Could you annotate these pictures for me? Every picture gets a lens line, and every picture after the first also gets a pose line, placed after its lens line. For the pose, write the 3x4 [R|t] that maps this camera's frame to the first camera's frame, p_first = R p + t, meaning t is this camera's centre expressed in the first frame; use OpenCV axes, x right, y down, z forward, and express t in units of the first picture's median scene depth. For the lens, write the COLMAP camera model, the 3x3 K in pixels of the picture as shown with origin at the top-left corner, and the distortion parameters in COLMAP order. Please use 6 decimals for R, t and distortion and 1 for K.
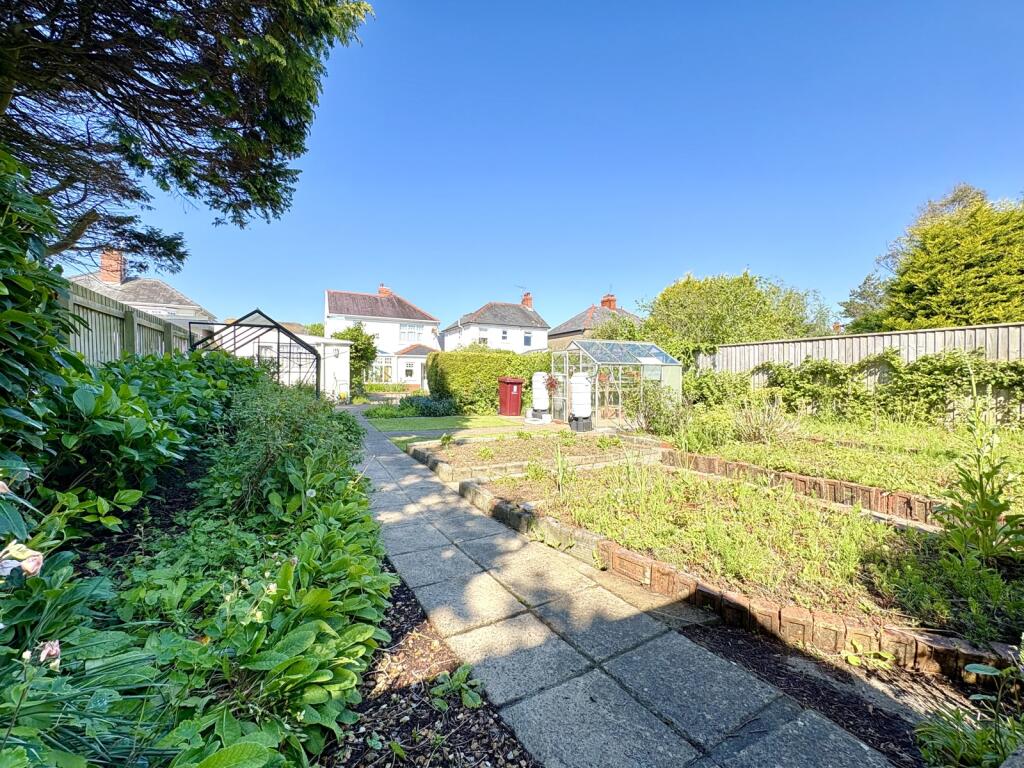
lens RADIAL K [[407.4, 0, 516.3], [0, 407.4, 386.2], [0, 0, 1]] dist [-0.000271, -0.000087]
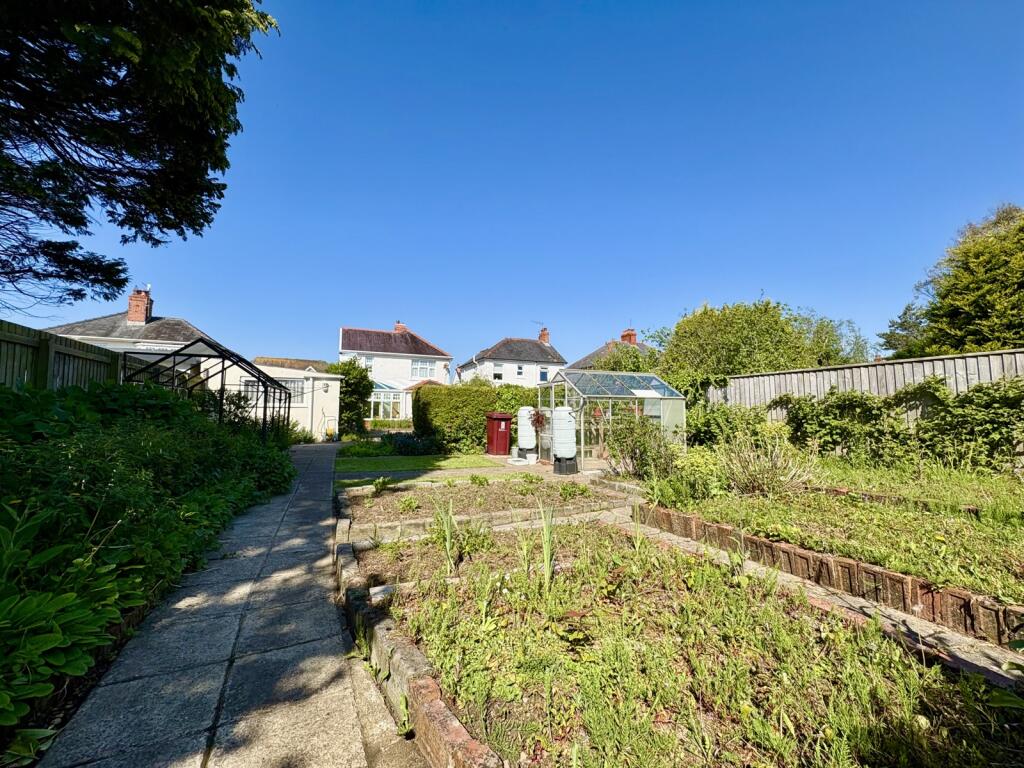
lens RADIAL K [[407.4, 0, 516.5], [0, 407.4, 384.8], [0, 0, 1]] dist [-0.000271, -0.000087]
pose [[0.997756, -0.004688, -0.066796, 0.102511], [-0.001567, 0.995639, -0.093274, 0.001555], [0.066942, 0.093170, 0.993397, 0.097499]]
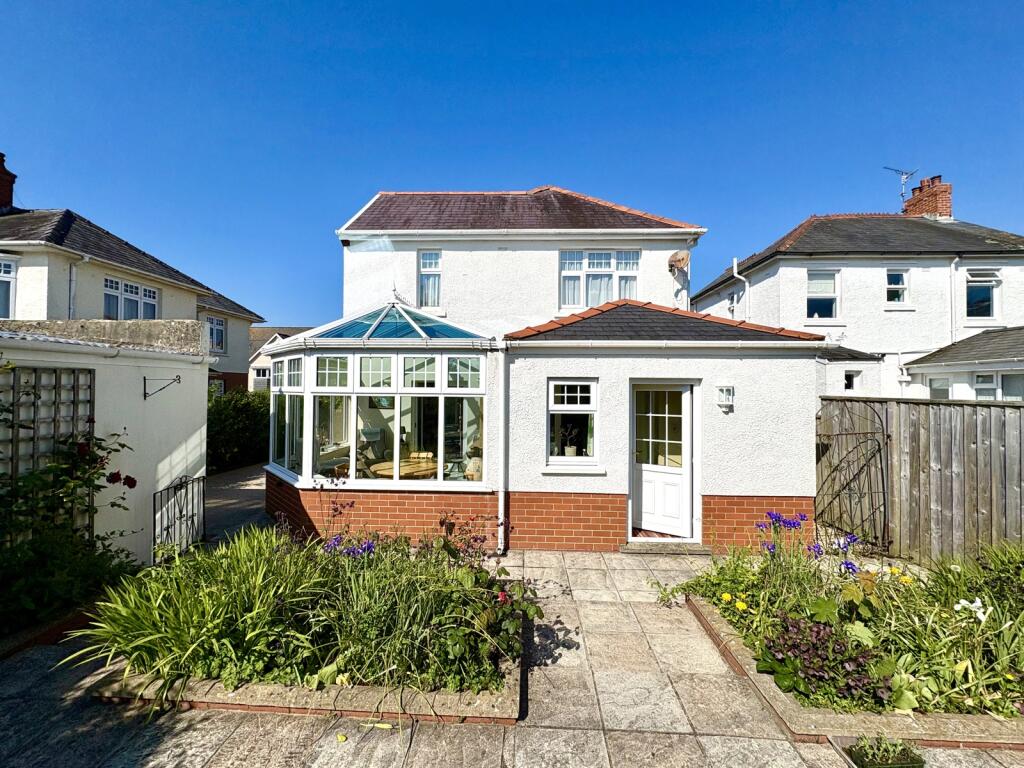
lens RADIAL K [[407.4, 0, 510.7], [0, 407.4, 381.8], [0, 0, 1]] dist [-0.000271, -0.000087]
pose [[0.871426, -0.012292, -0.490374, -0.495566], [-0.010040, 0.999030, -0.042884, -0.123269], [0.490425, 0.042294, 0.870457, 2.097123]]
